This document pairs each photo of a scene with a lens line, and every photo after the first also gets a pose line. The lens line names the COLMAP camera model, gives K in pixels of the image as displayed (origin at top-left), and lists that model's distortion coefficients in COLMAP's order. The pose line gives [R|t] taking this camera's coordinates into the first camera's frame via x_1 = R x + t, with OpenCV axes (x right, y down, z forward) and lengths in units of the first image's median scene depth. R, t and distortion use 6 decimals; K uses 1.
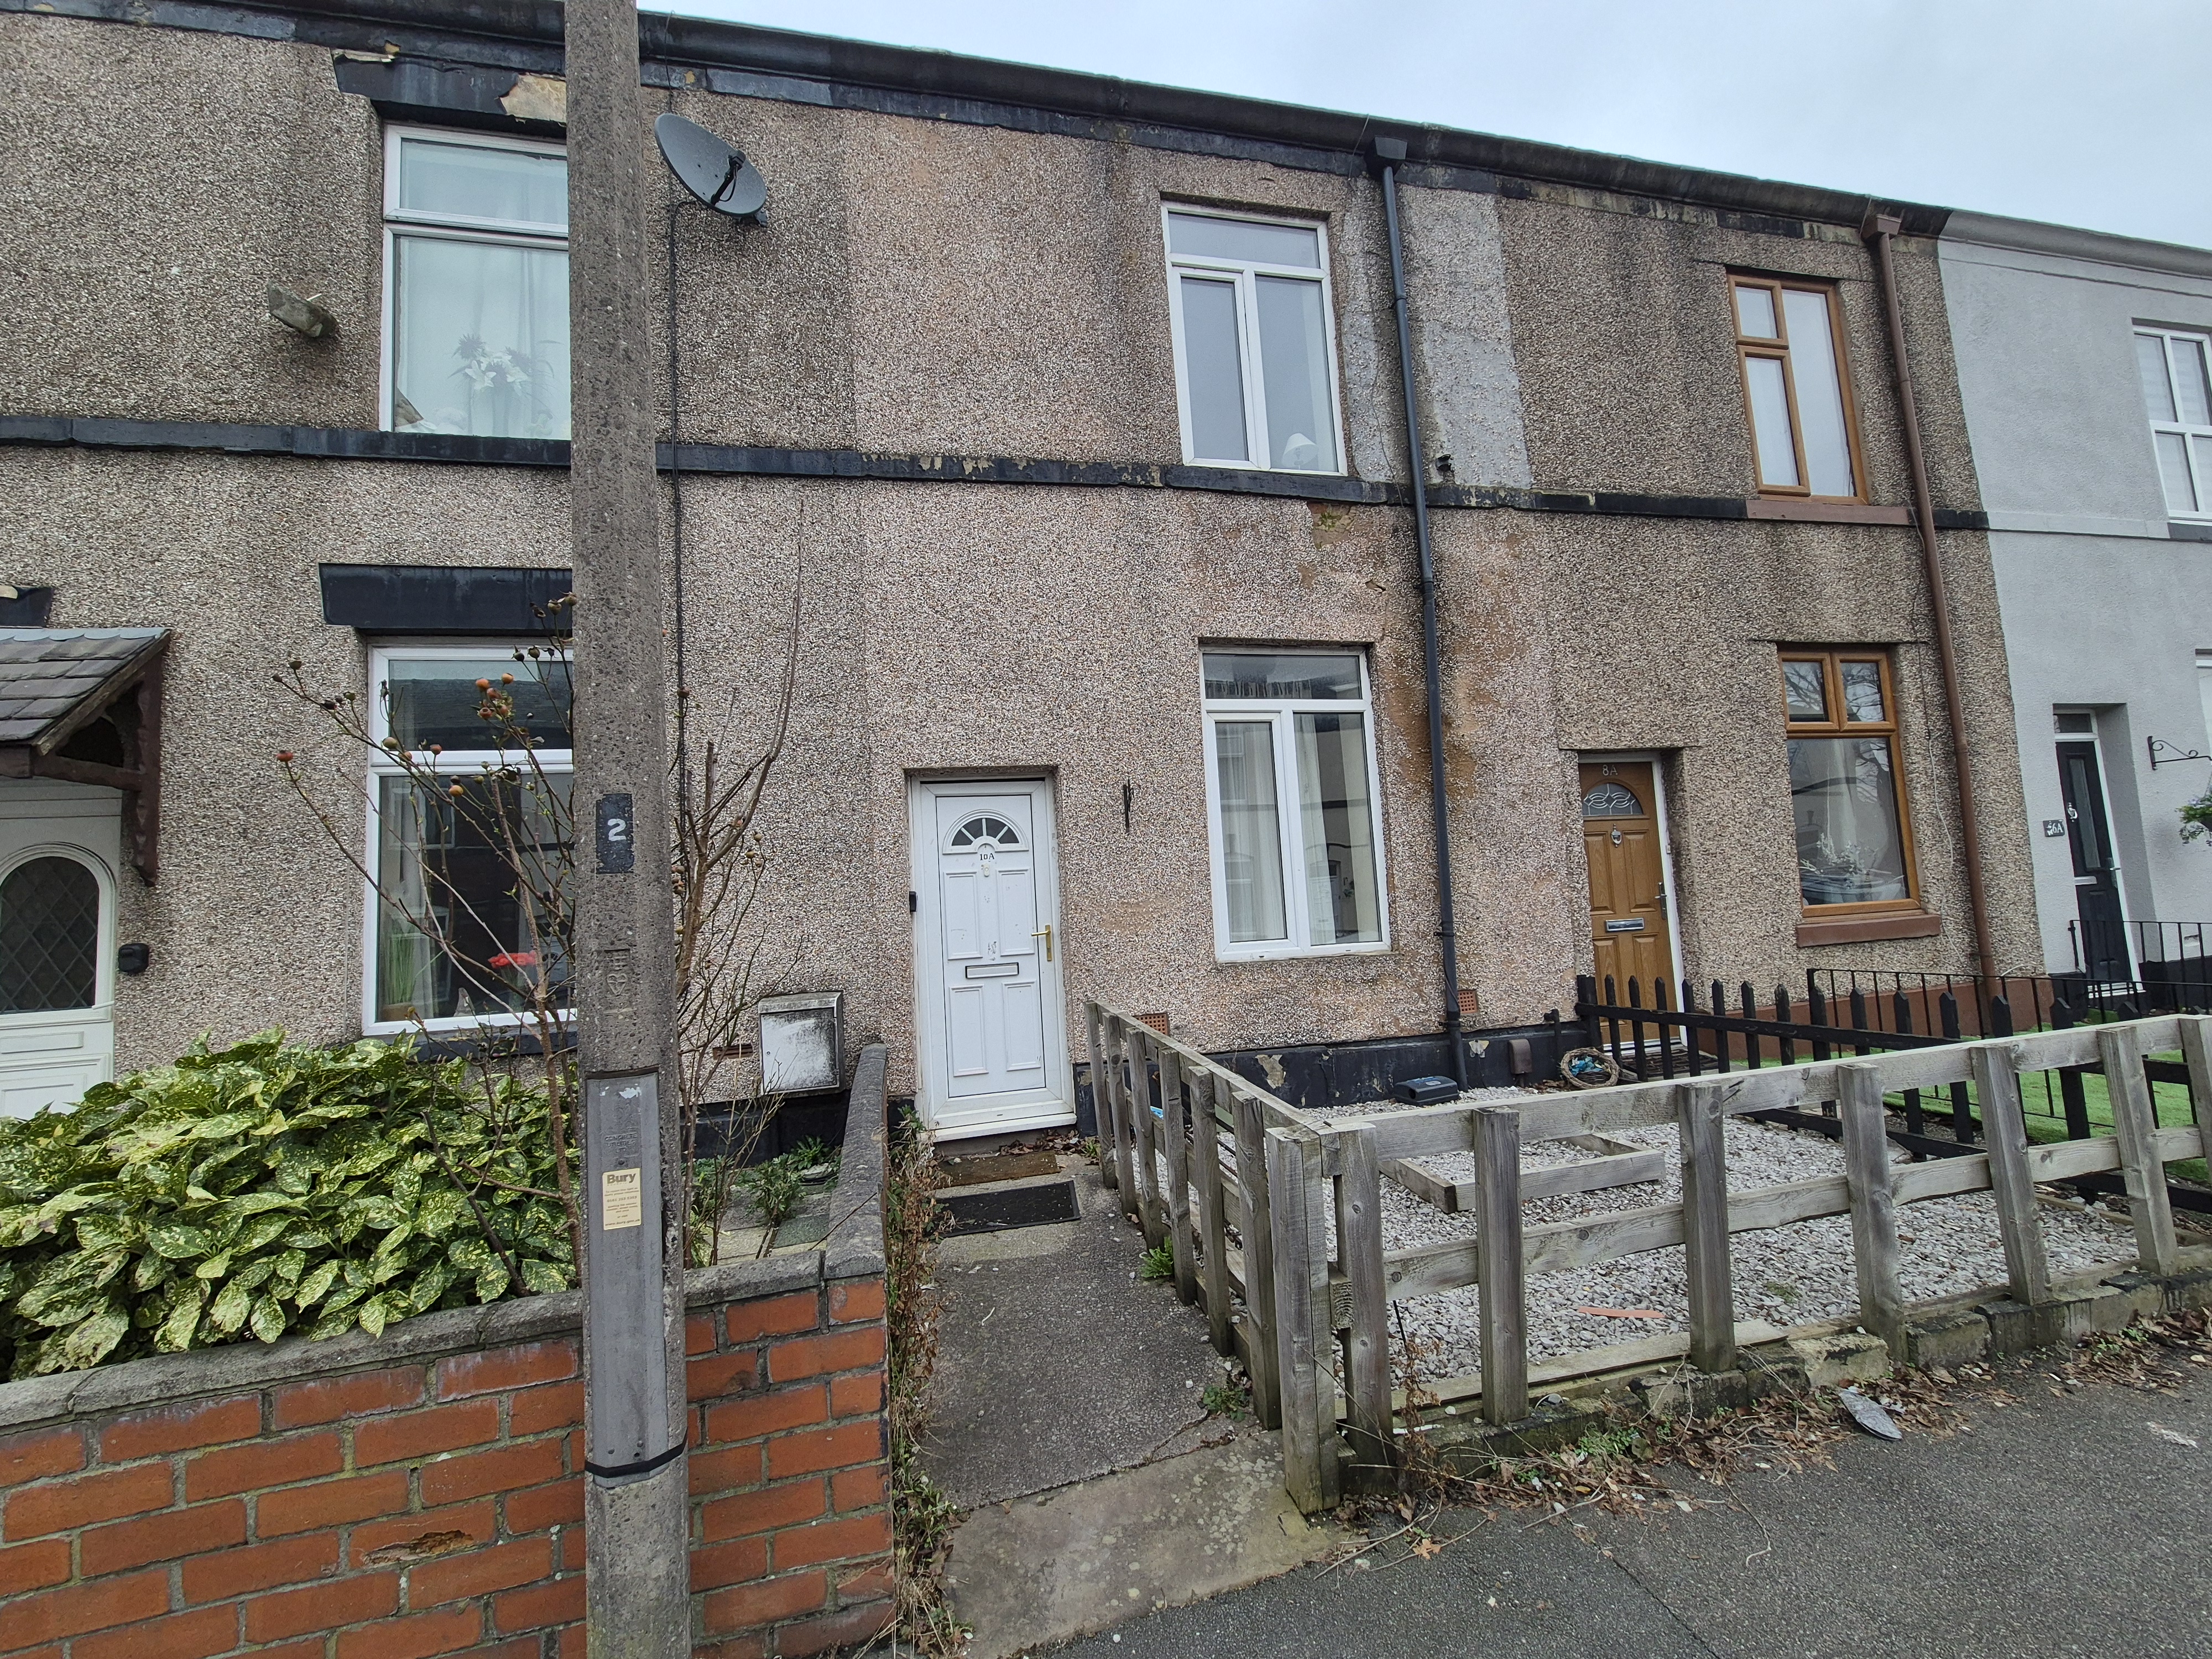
lens RADIAL K [[904.9, 0, 1105.4], [0, 904.9, 843.5], [0, 0, 1]] dist [0.003382, -0.000571]
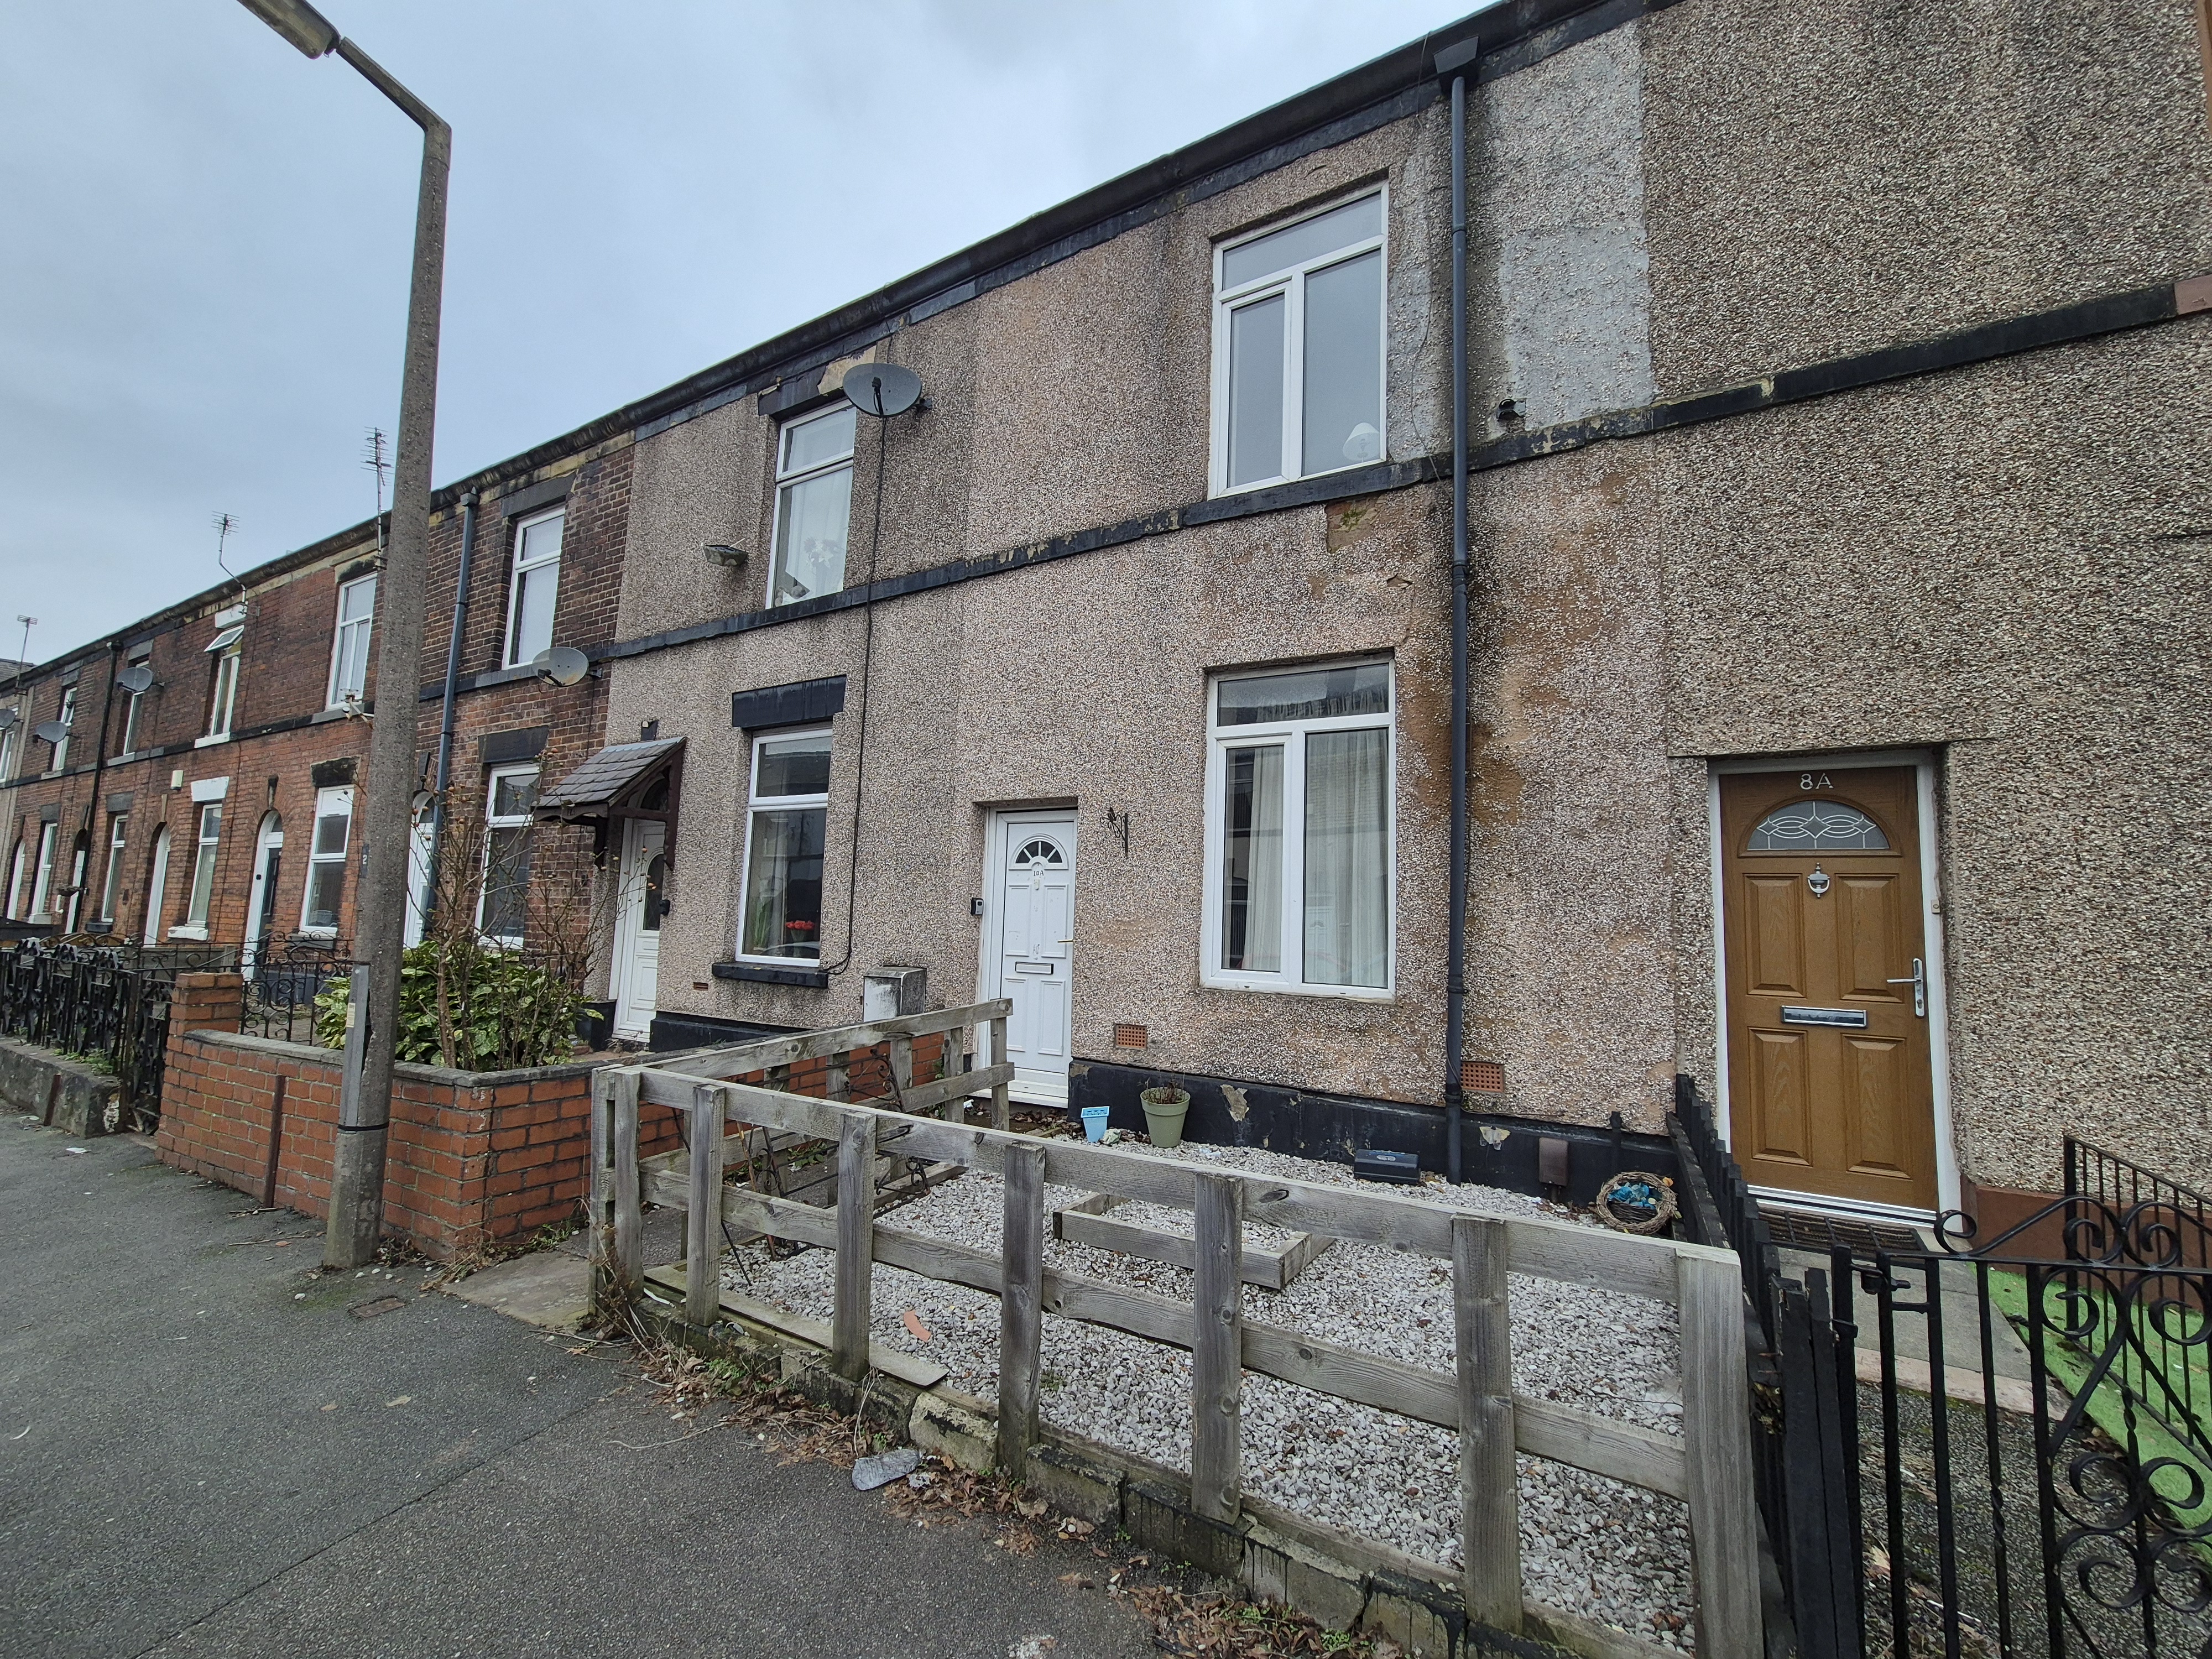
lens RADIAL K [[904.9, 0, 1117.7], [0, 904.9, 843.5], [0, 0, 1]] dist [0.003382, -0.000571]
pose [[0.725936, 0.019585, -0.687483, 0.764344], [-0.021217, 0.999756, 0.006077, -0.034135], [0.687435, 0.010175, 0.726175, 0.197060]]
